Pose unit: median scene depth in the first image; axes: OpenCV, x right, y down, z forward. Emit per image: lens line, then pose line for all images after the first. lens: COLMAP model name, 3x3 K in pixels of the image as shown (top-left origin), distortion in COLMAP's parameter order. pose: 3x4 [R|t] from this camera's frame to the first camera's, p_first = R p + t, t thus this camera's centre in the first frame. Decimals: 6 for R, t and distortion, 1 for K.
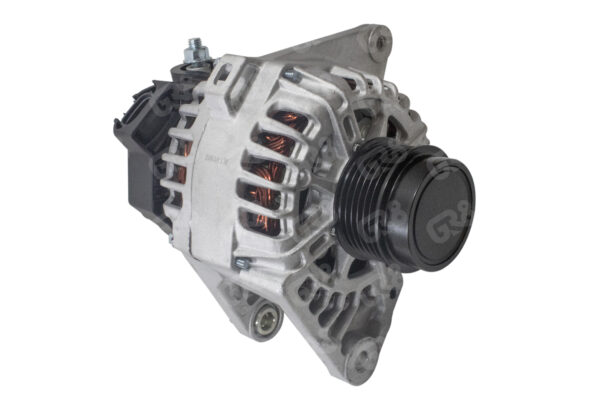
lens RADIAL K [[518.9, 0, 300.4], [0, 518.9, 198.4], [0, 0, 1]] dist [-0.004866, -0.000638]
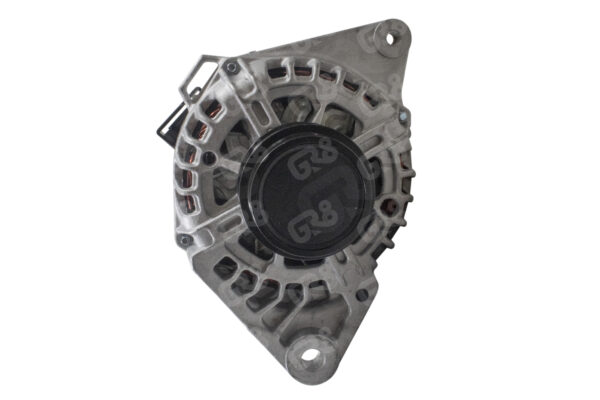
lens RADIAL K [[518.9, 0, 300.0], [0, 518.9, 201.2], [0, 0, 1]] dist [-0.004866, -0.000638]
pose [[0.888140, 0.028272, -0.458703, 0.591364], [-0.061413, 0.996455, -0.057491, 0.086715], [0.455452, 0.079231, 0.886728, 0.127778]]
